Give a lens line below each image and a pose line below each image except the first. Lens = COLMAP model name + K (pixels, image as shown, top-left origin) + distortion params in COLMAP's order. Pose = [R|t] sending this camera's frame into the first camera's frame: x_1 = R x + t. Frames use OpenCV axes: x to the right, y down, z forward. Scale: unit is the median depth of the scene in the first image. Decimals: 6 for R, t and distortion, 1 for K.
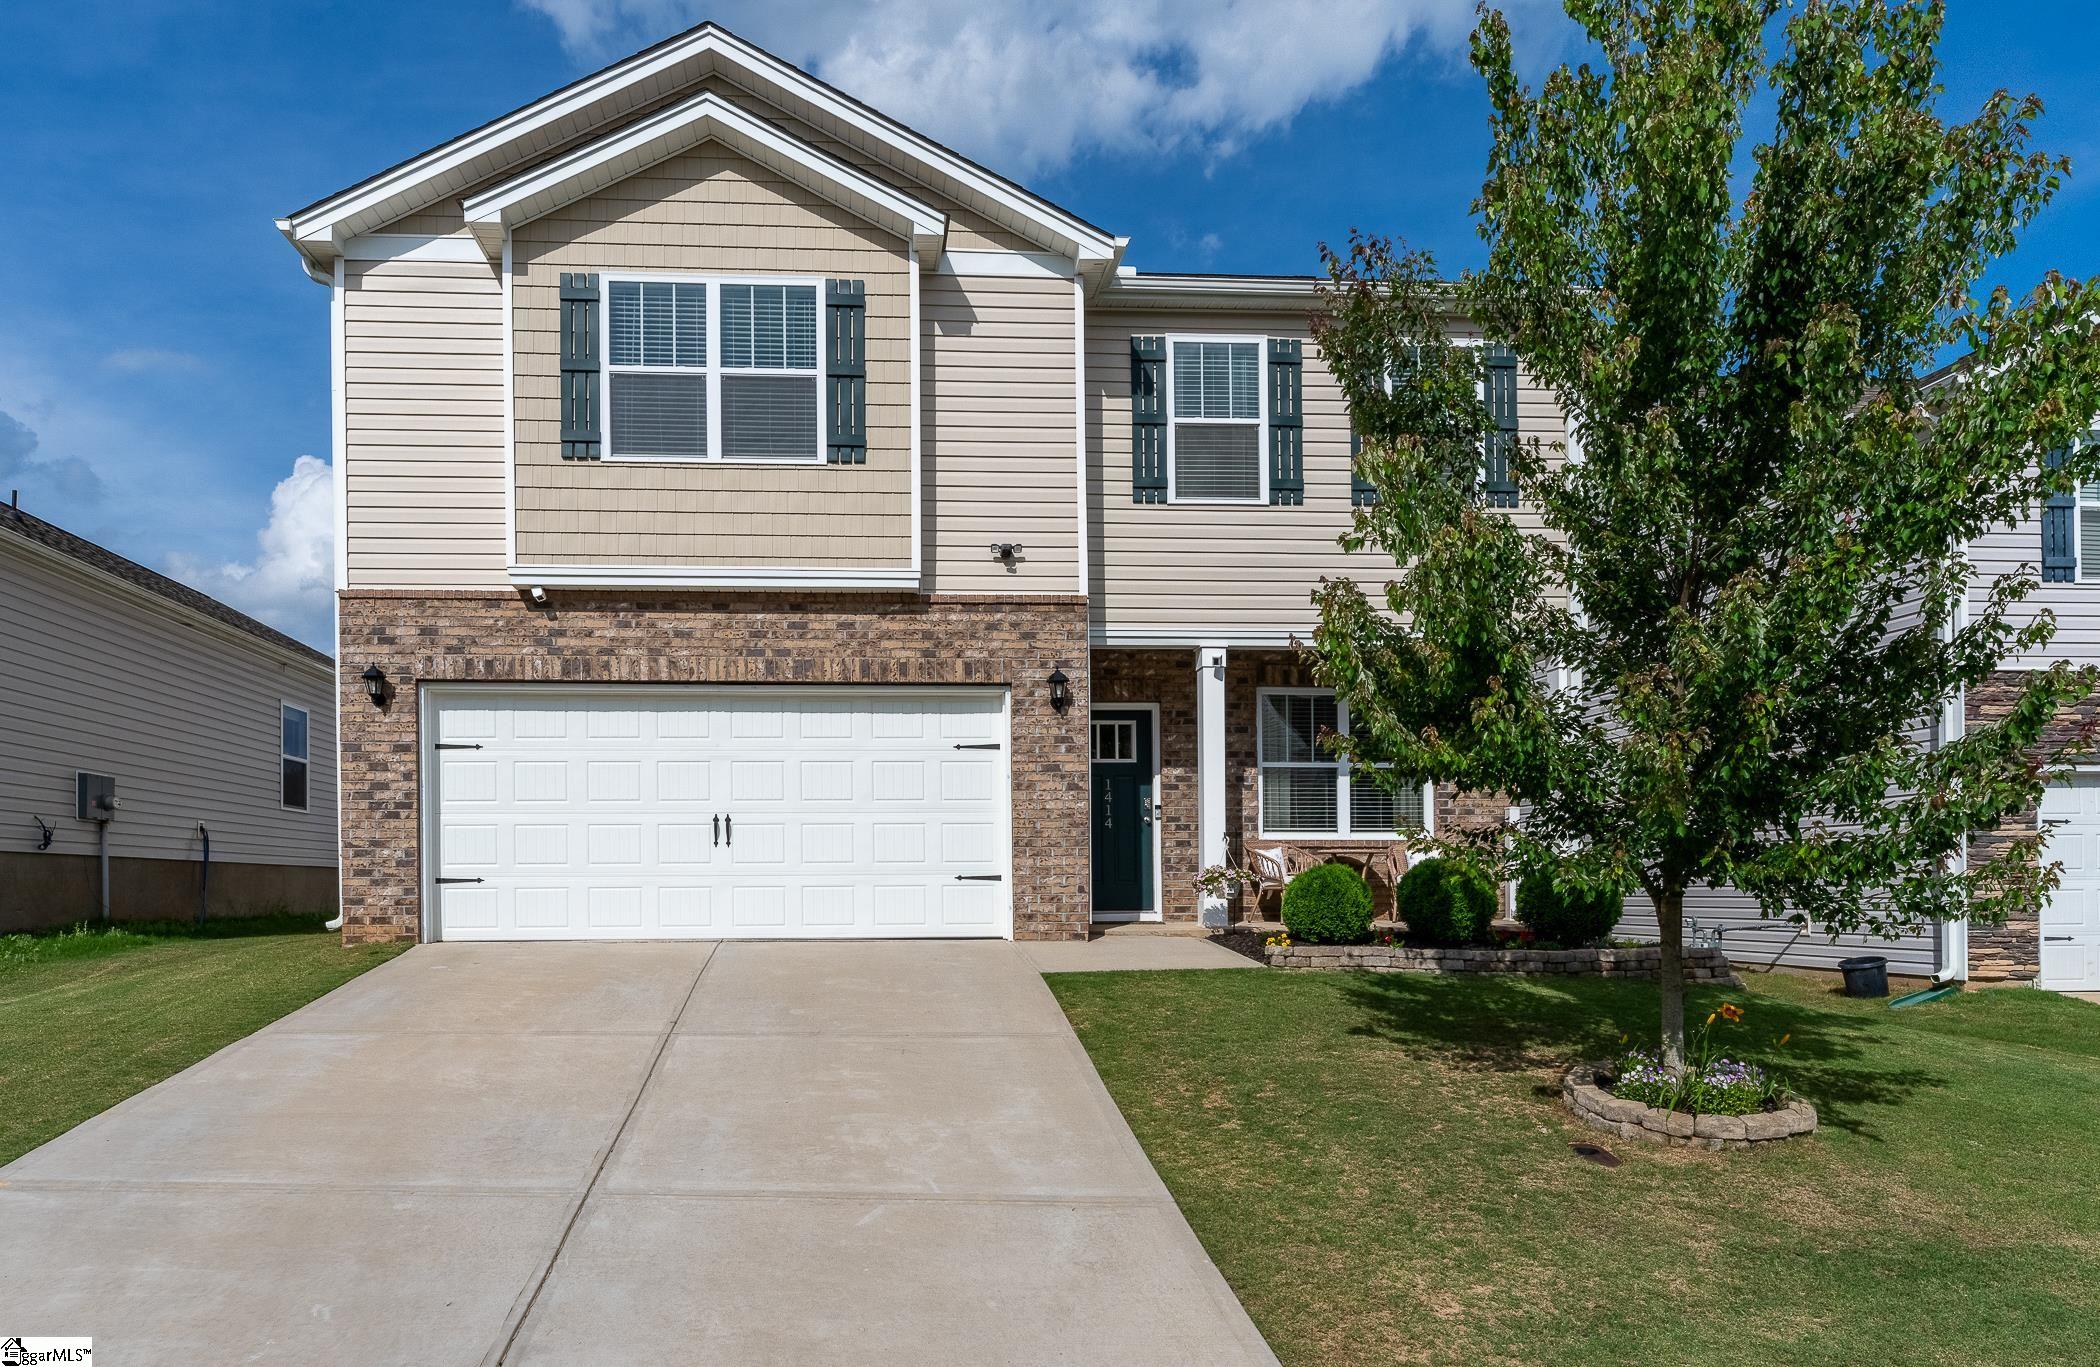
lens RADIAL K [[1200.0, 0, 1050.1], [0, 1200.0, 877.4], [0, 0, 1]] dist [-0.001130, -0.000139]
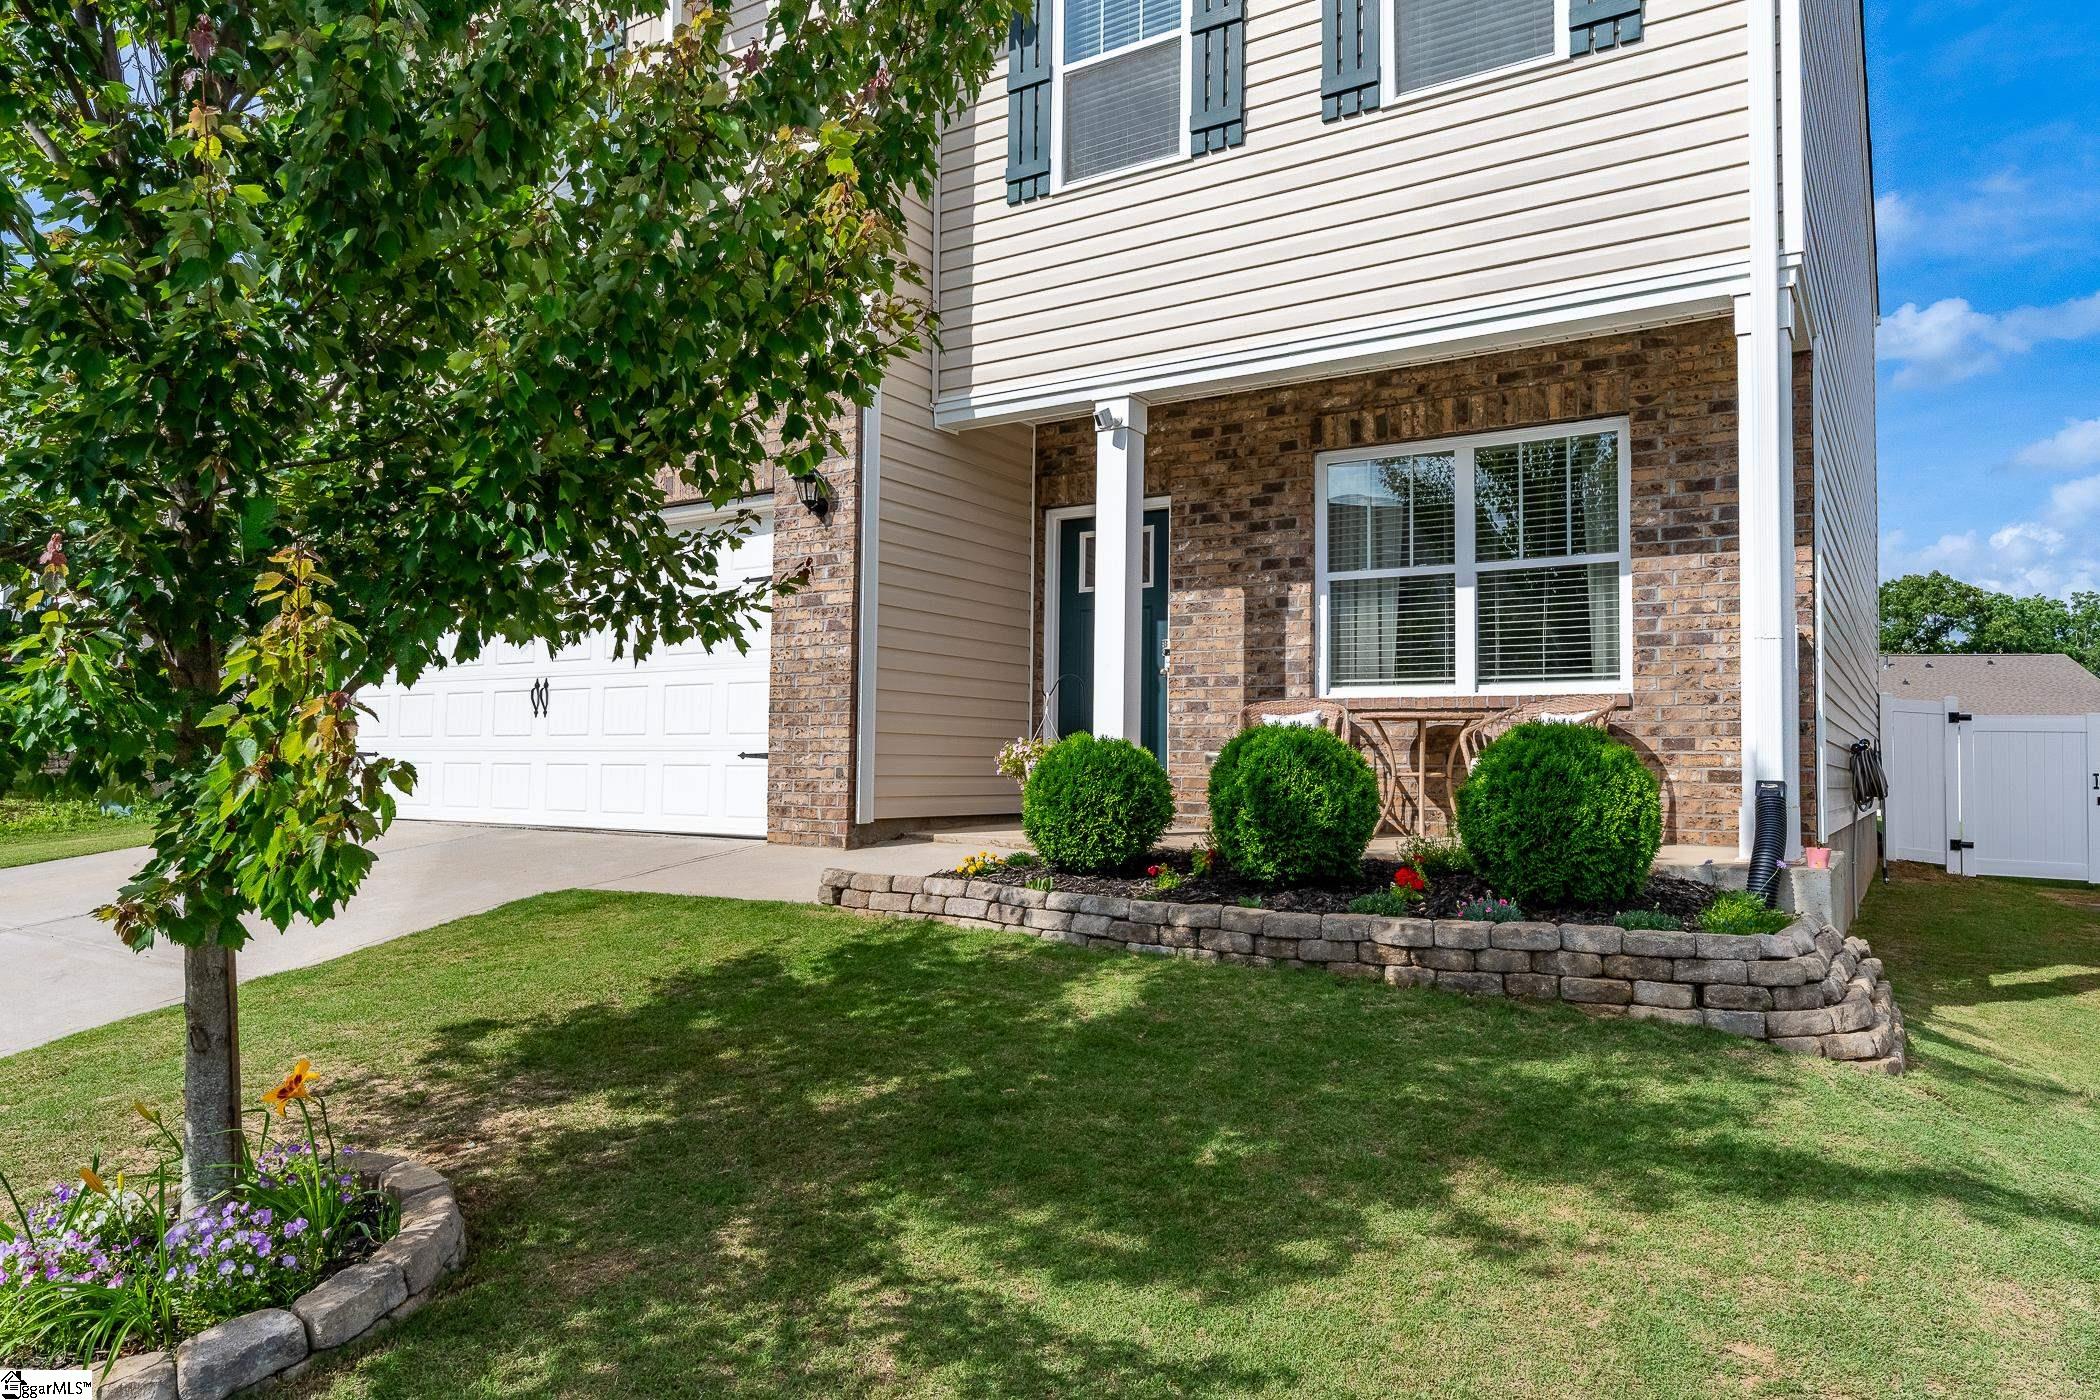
lens RADIAL K [[1350.6, 0, 1050.0], [0, 1350.6, 700.0], [0, 0, 1]] dist [0.002292, 0.000457]
pose [[0.808048, -0.018021, -0.588842, 0.572535], [-0.008201, 0.999091, -0.041830, -0.000596], [0.589060, 0.038630, 0.807165, 0.434554]]
